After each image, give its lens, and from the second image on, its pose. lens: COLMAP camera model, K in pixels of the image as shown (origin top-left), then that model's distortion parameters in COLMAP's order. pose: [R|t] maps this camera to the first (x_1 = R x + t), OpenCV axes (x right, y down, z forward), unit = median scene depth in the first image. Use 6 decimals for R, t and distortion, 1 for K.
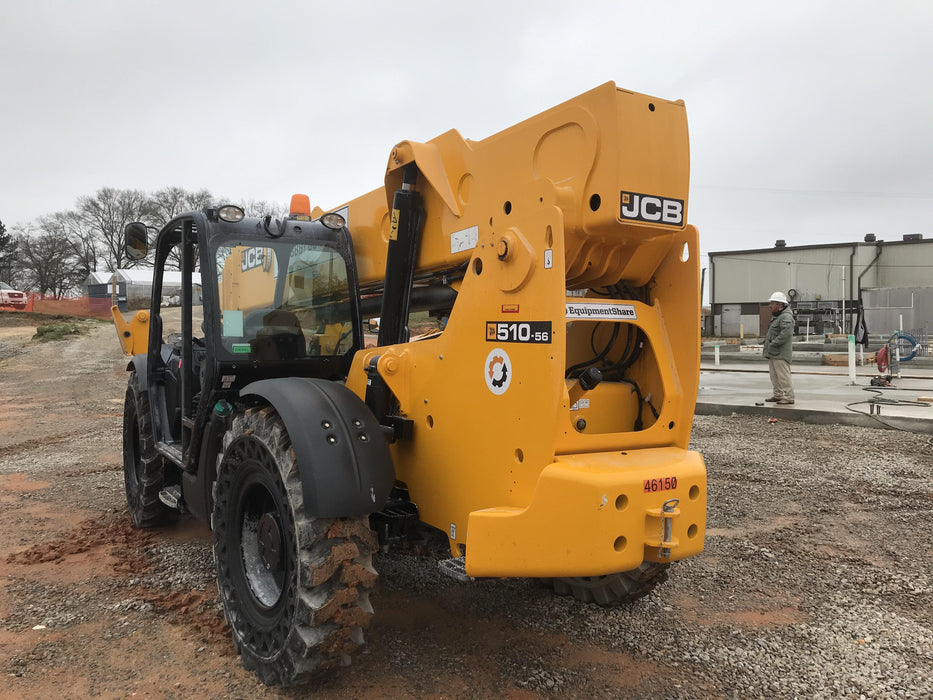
lens RADIAL K [[715.7, 0, 466.4], [0, 715.7, 313.2], [0, 0, 1]] dist [-0.000891, 0.000283]
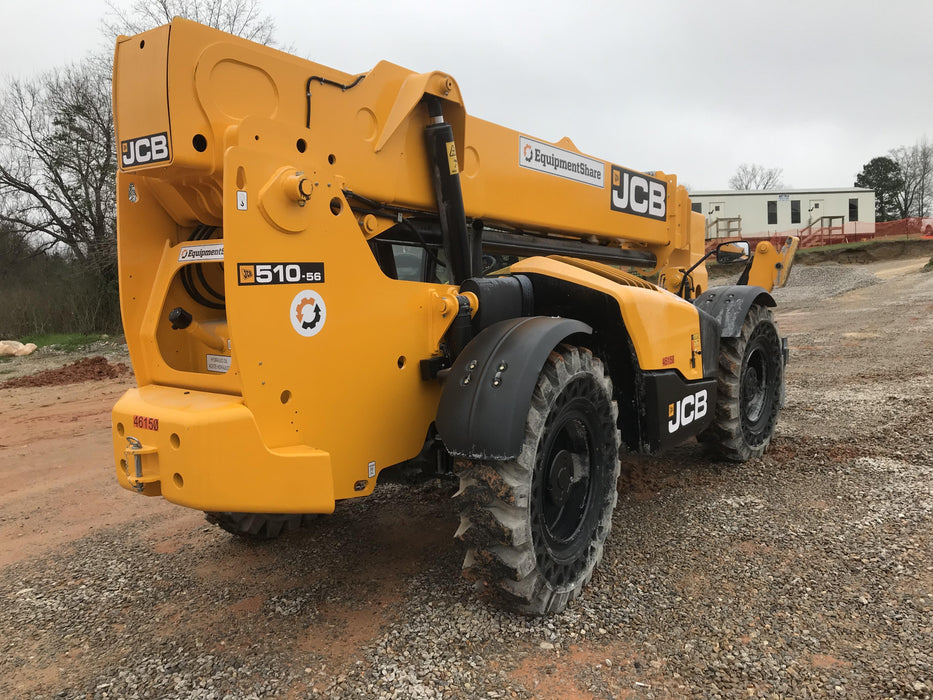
lens RADIAL K [[777.0, 0, 466.5], [0, 777.0, 350.0], [0, 0, 1]] dist [0.007341, 0.006068]
pose [[0.363850, 0.073368, -0.928563, 1.253938], [0.043382, 0.994476, 0.095575, 0.042120], [0.930447, -0.075058, 0.358658, 0.861903]]
